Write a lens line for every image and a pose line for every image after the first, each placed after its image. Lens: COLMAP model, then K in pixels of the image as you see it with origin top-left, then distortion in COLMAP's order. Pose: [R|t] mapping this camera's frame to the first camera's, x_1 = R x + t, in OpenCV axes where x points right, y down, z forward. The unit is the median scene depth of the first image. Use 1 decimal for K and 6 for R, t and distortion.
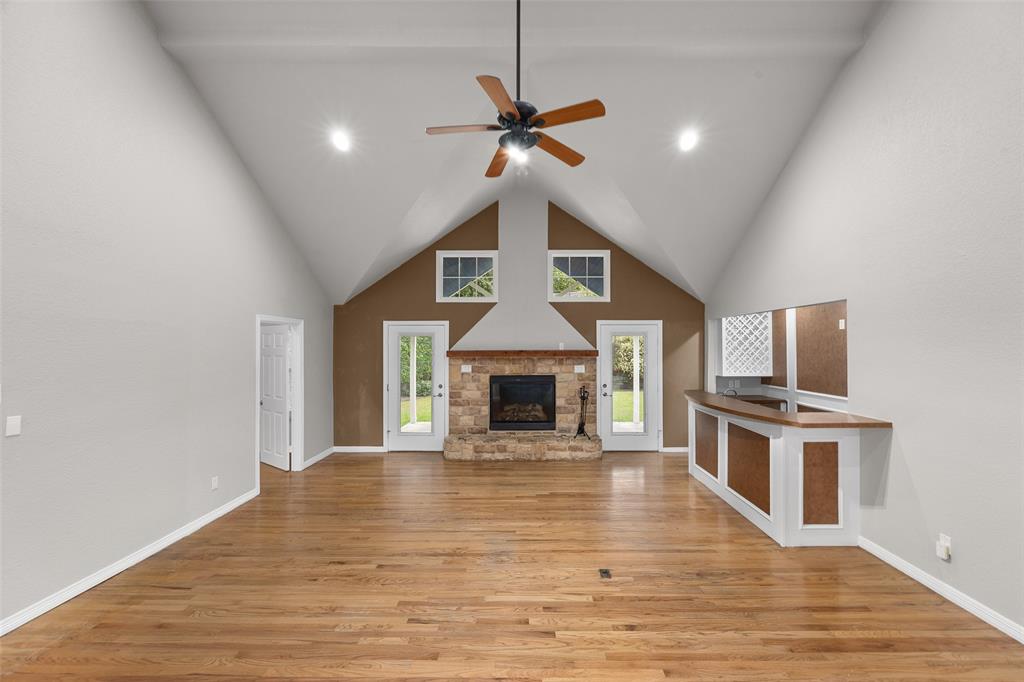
lens RADIAL K [[402.6, 0, 526.1], [0, 402.6, 347.7], [0, 0, 1]] dist [-0.001034, -0.000034]
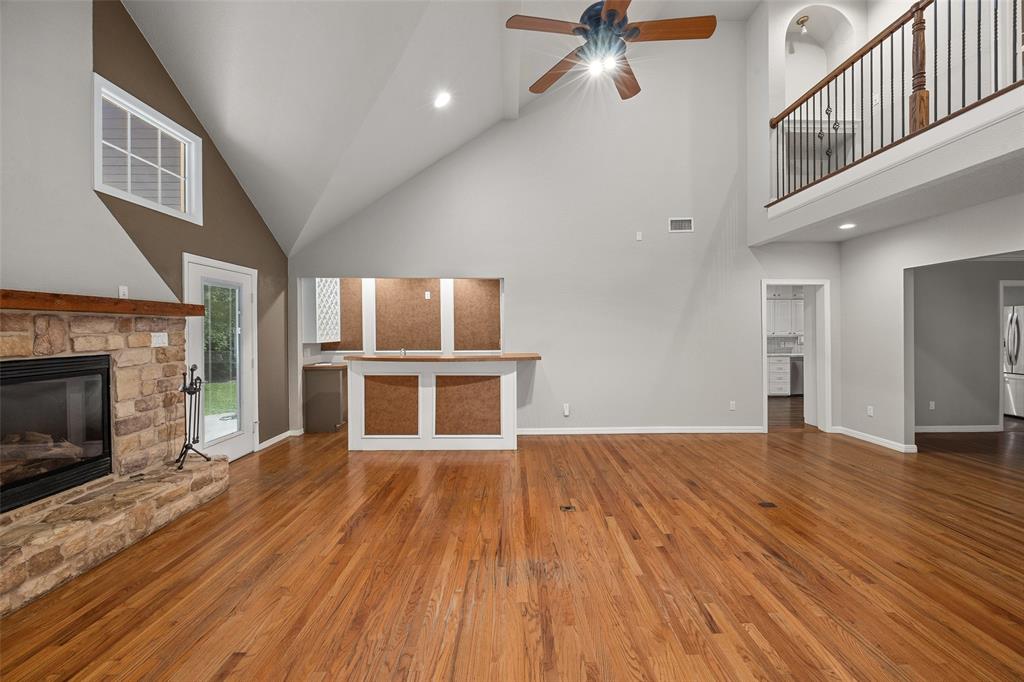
lens RADIAL K [[402.6, 0, 523.6], [0, 402.6, 333.6], [0, 0, 1]] dist [-0.001034, -0.000034]
pose [[-0.034852, -0.008888, 0.999353, -0.662455], [0.003591, 0.999953, 0.009018, 0.069161], [-0.999386, 0.003903, -0.034818, 0.890983]]
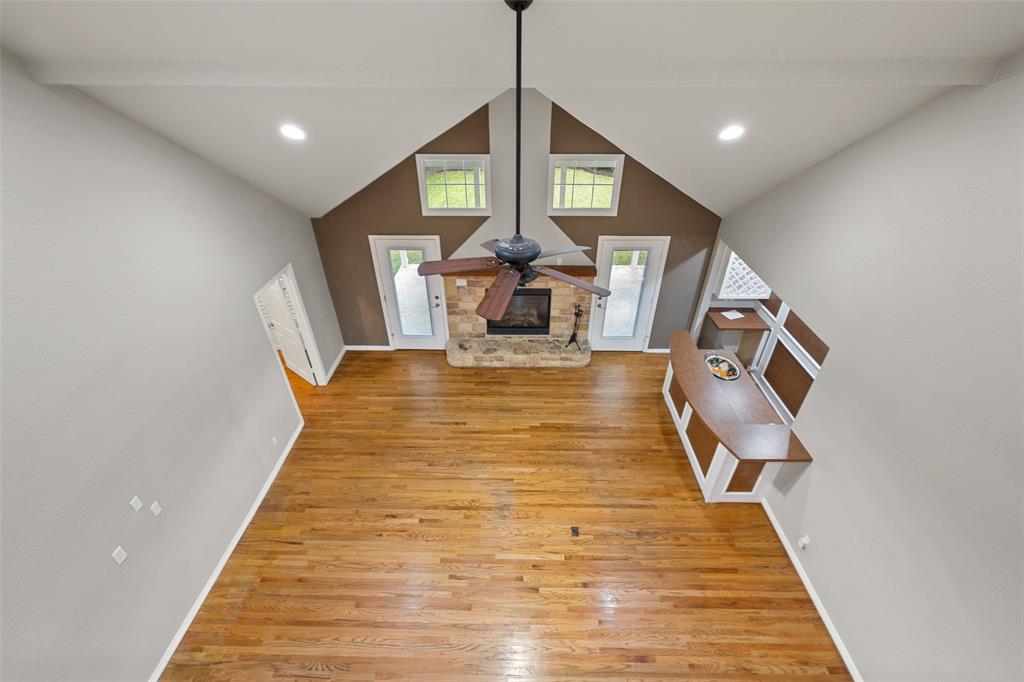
lens RADIAL K [[438.6, 0, 514.9], [0, 438.6, 346.0], [0, 0, 1]] dist [0.001127, 0.000043]
pose [[0.999941, 0.007053, -0.008269, -0.012248], [-0.001075, 0.821292, 0.570507, -0.708964], [0.010815, -0.570464, 0.821251, 0.049279]]
